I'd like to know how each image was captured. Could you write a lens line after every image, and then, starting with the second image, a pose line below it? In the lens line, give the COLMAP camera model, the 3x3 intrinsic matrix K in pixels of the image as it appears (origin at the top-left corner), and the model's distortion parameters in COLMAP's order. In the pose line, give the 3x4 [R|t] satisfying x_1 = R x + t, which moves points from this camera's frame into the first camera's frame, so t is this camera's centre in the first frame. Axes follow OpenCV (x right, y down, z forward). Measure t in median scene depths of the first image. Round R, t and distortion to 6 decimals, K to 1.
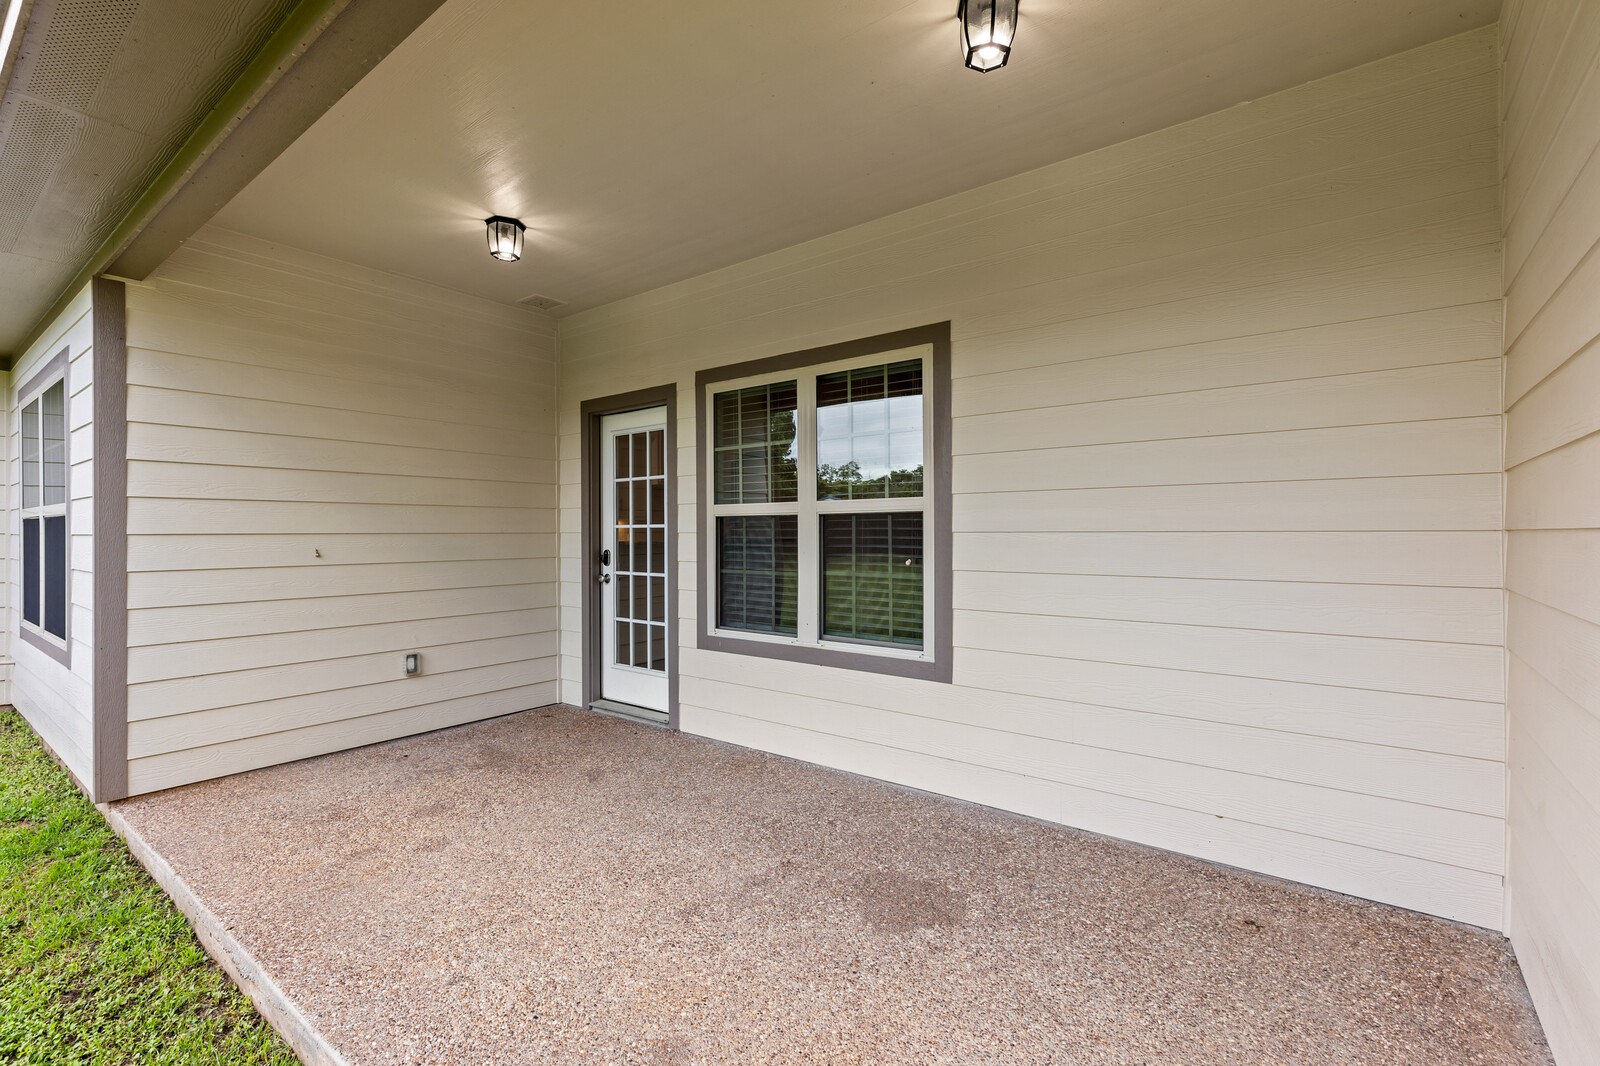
lens RADIAL K [[721.6, 0, 793.1], [0, 721.6, 530.8], [0, 0, 1]] dist [0.009643, -0.000403]
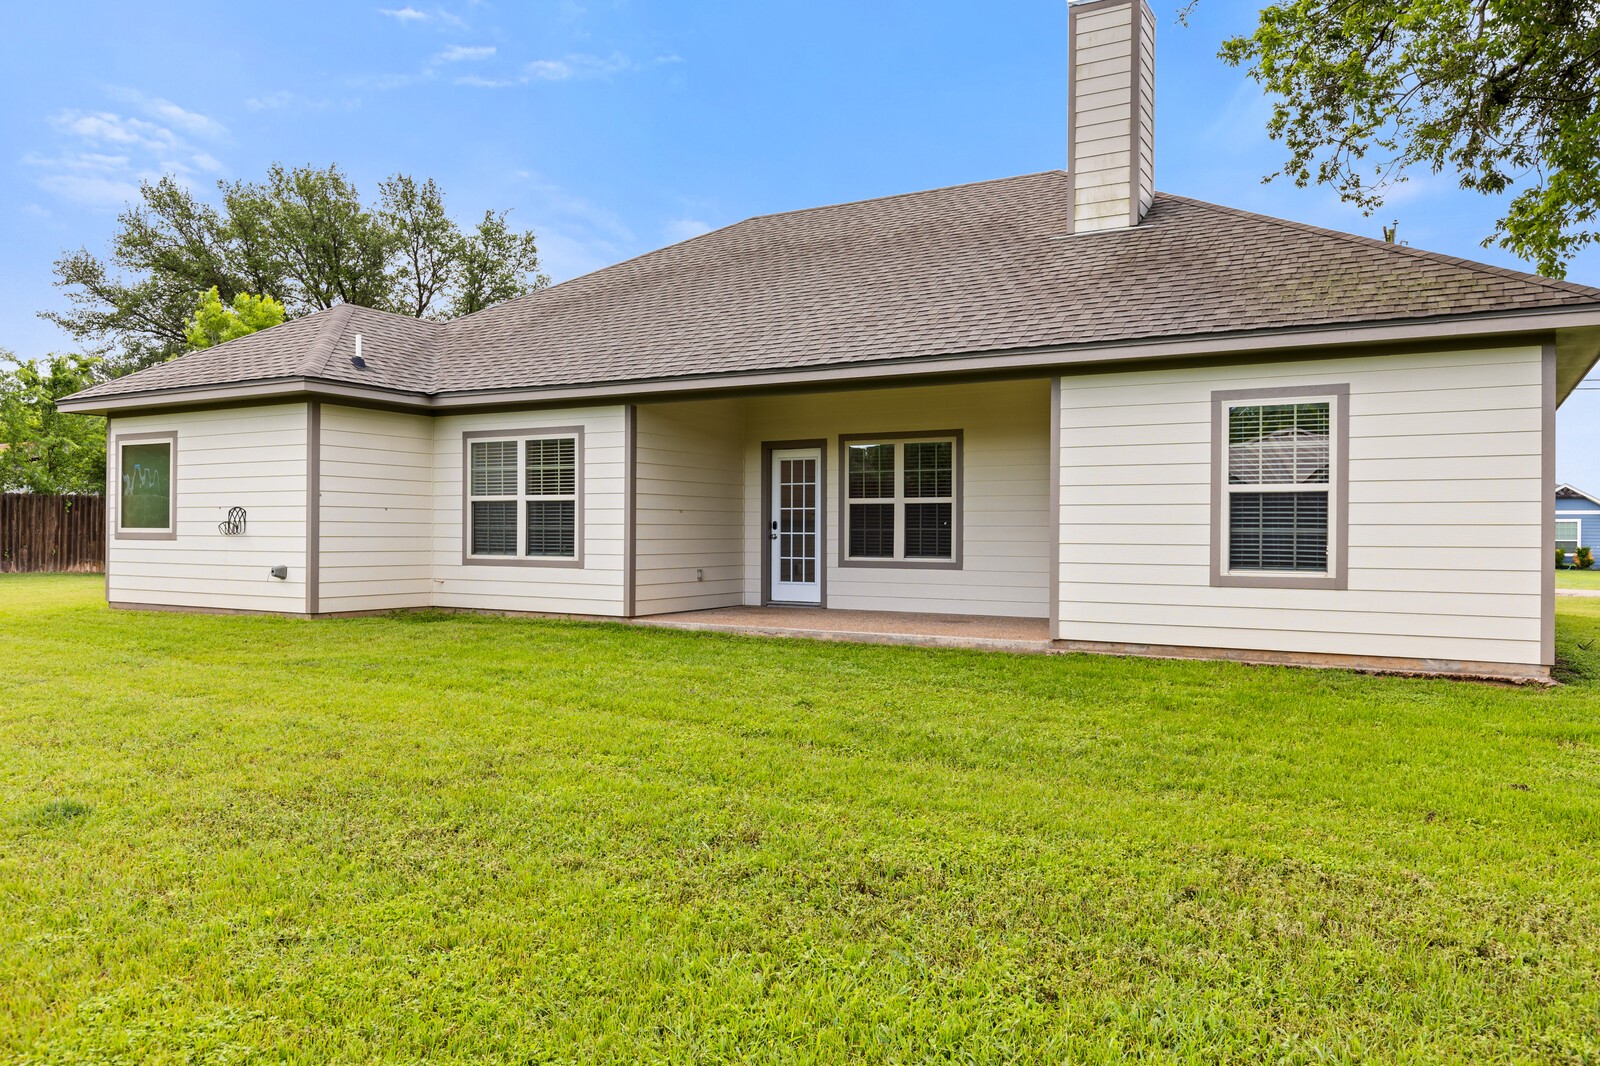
lens RADIAL K [[1107.3, 0, 800.0], [0, 1107.3, 533.0], [0, 0, 1]] dist [0.000670, 0.000138]
pose [[0.991035, 0.009979, 0.133232, -0.607200], [-0.010507, 0.999939, 0.003262, 0.049684], [-0.133192, -0.004632, 0.991079, -1.950485]]
